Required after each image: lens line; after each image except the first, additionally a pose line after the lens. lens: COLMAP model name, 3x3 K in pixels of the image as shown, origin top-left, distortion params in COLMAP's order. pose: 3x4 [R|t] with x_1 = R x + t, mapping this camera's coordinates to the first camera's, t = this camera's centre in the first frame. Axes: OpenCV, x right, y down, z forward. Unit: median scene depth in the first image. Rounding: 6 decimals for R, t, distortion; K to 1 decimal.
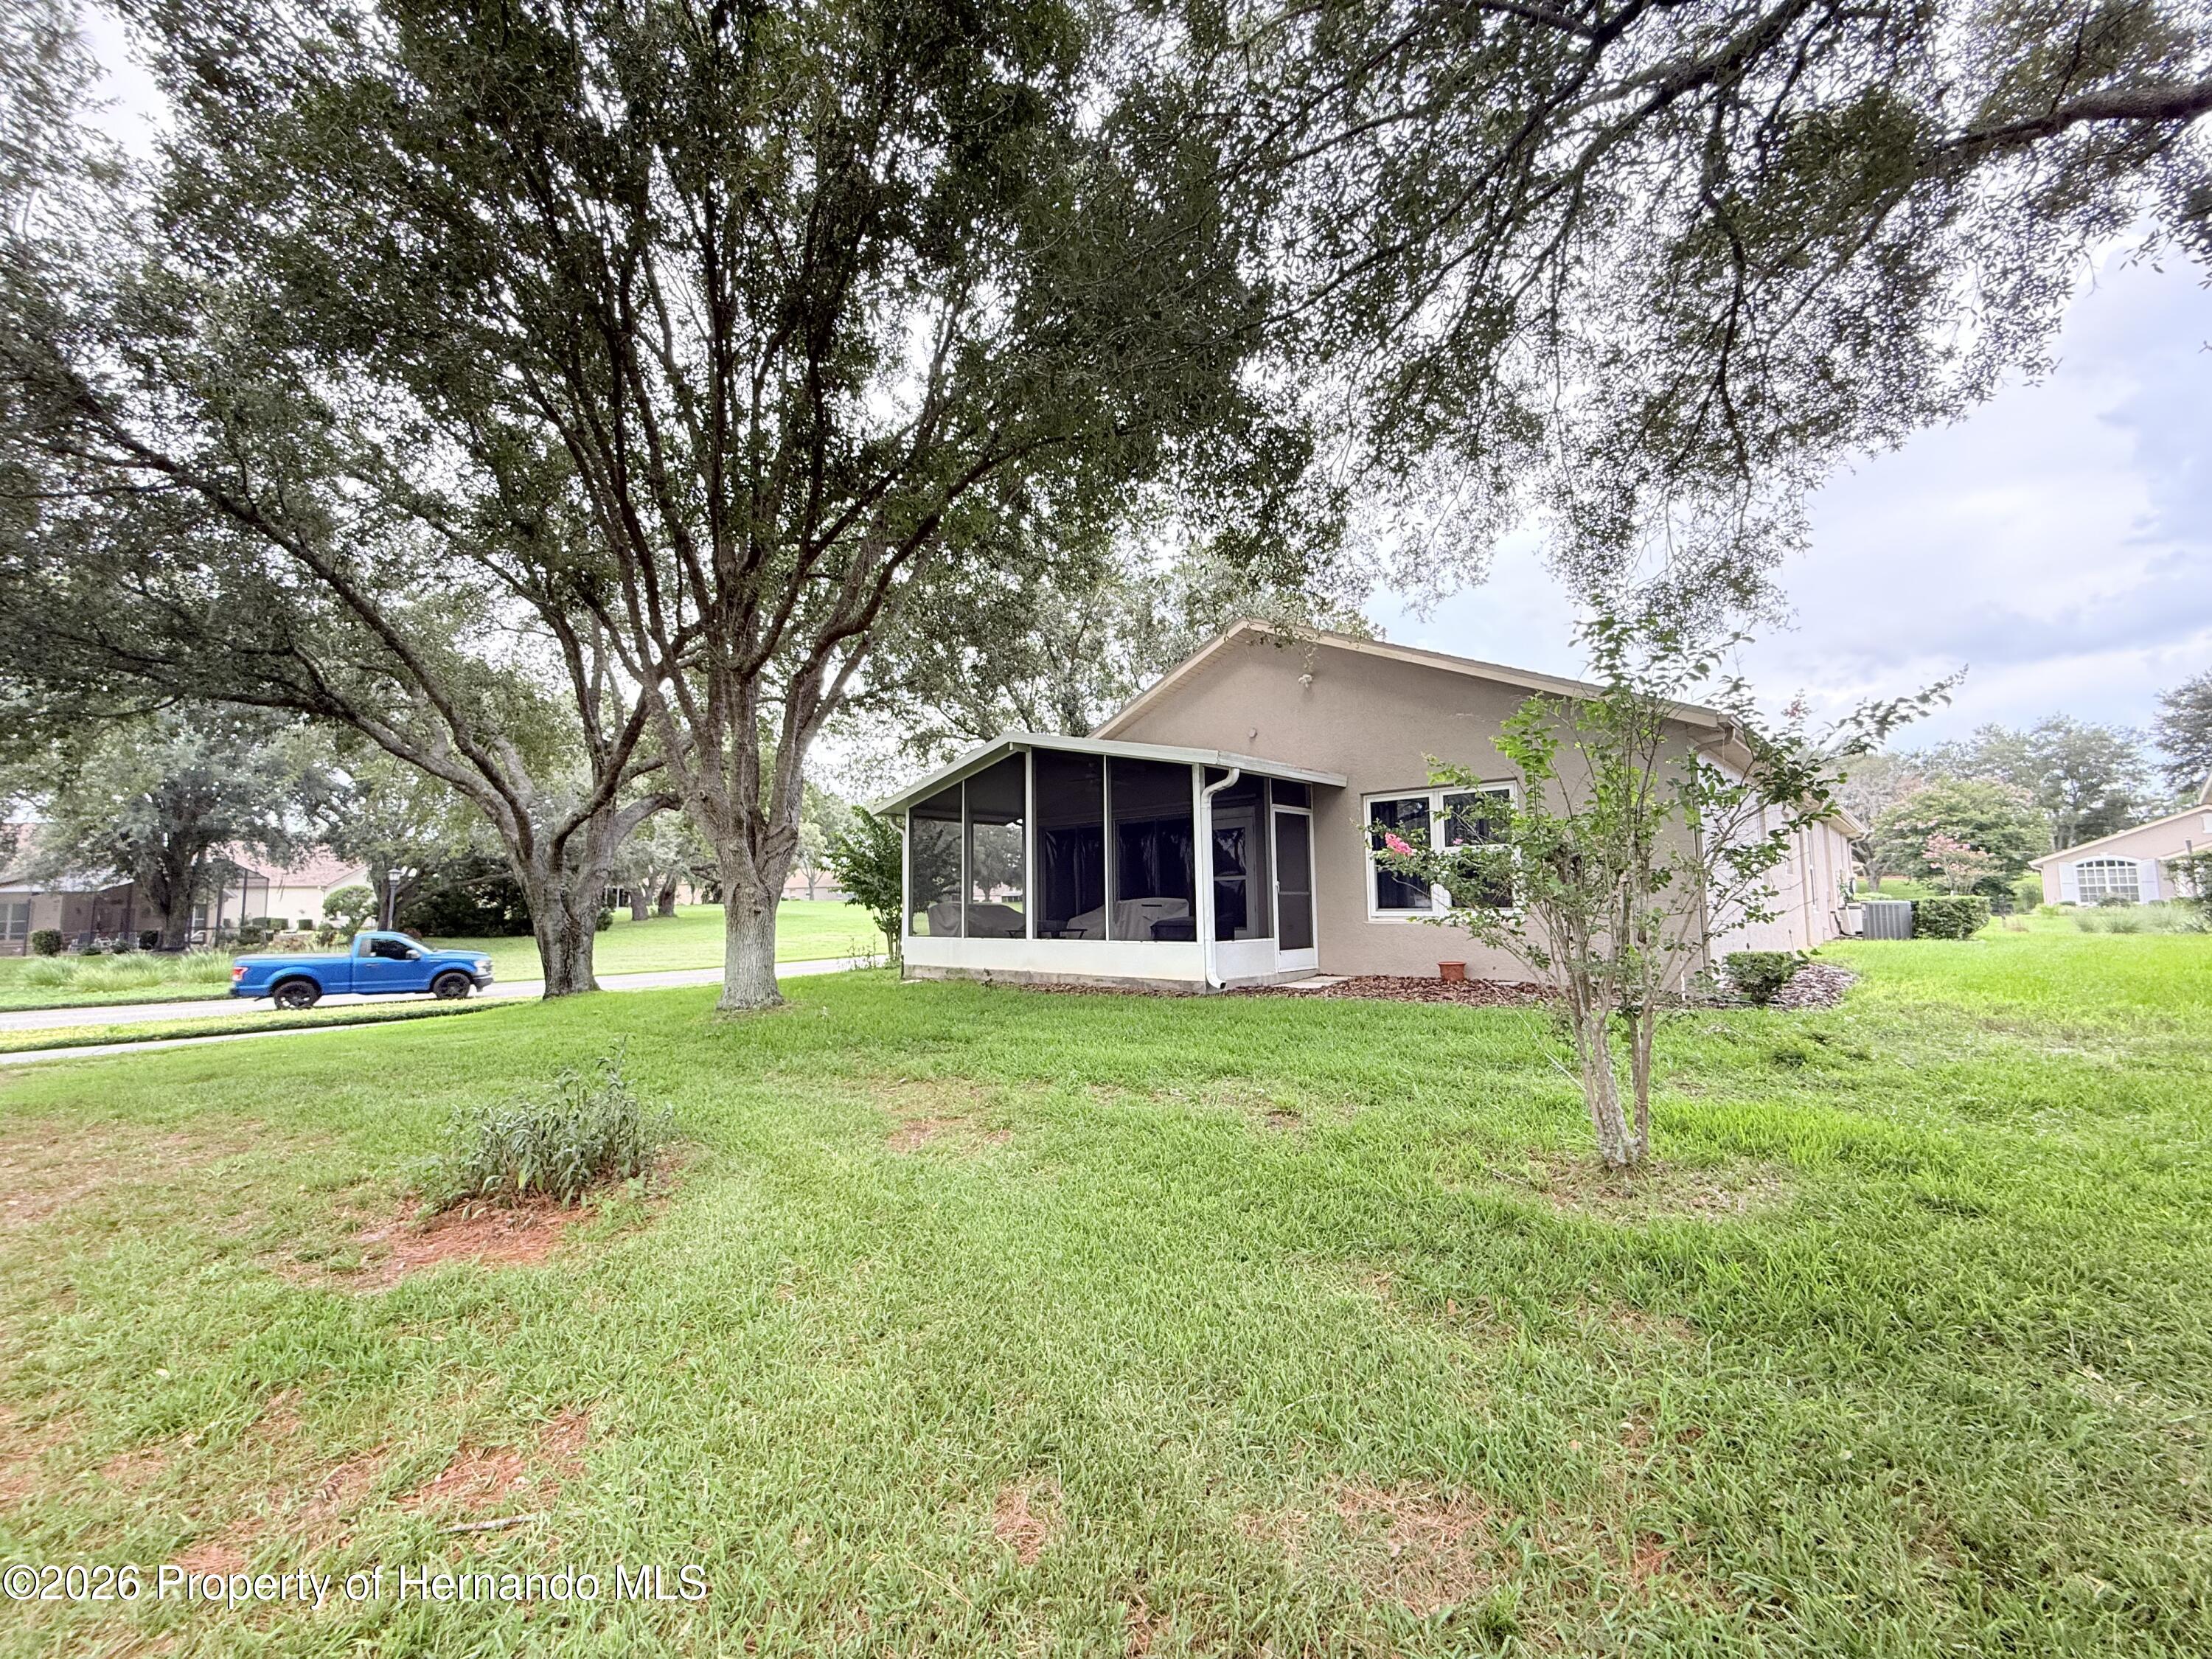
lens RADIAL K [[887.6, 0, 1099.7], [0, 887.6, 824.5], [0, 0, 1]] dist [-0.001506, 0.000902]
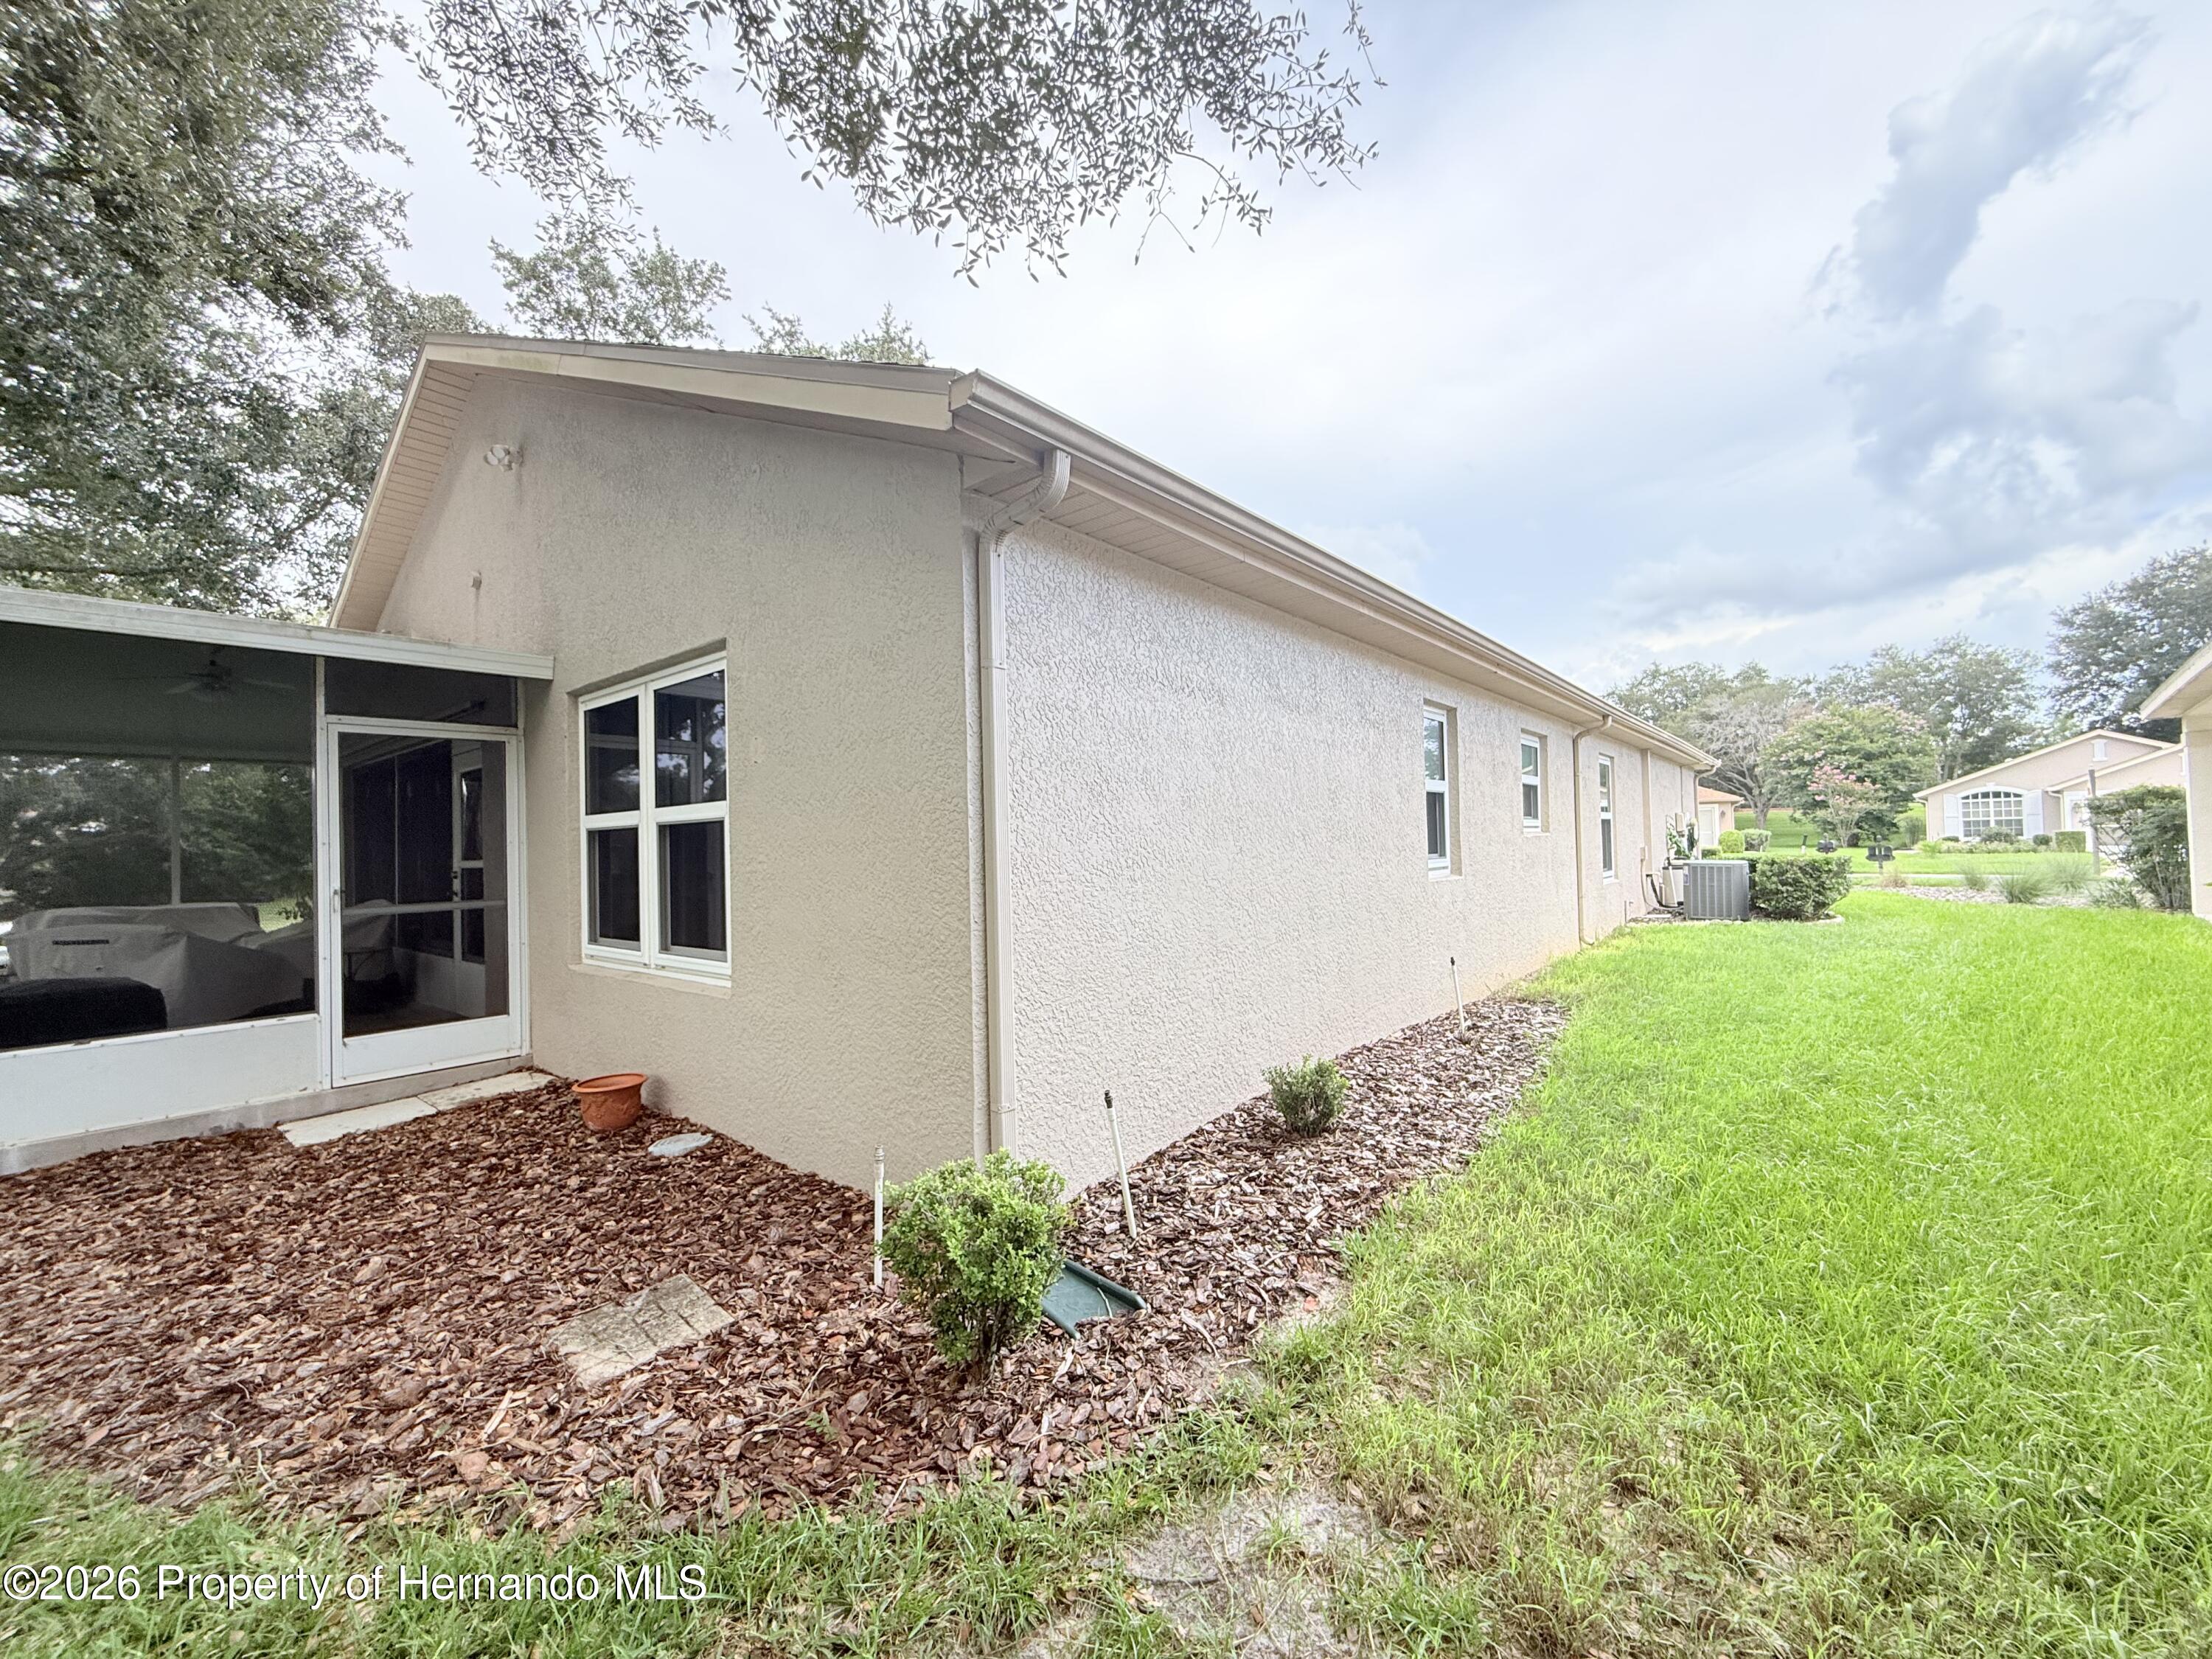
lens RADIAL K [[887.6, 0, 1110.6], [0, 887.6, 832.0], [0, 0, 1]] dist [-0.001506, 0.000902]
pose [[0.997411, -0.014307, 0.070468, 0.132821], [0.008677, 0.996792, 0.079563, 0.000953], [-0.071380, -0.078746, 0.994336, 0.124550]]
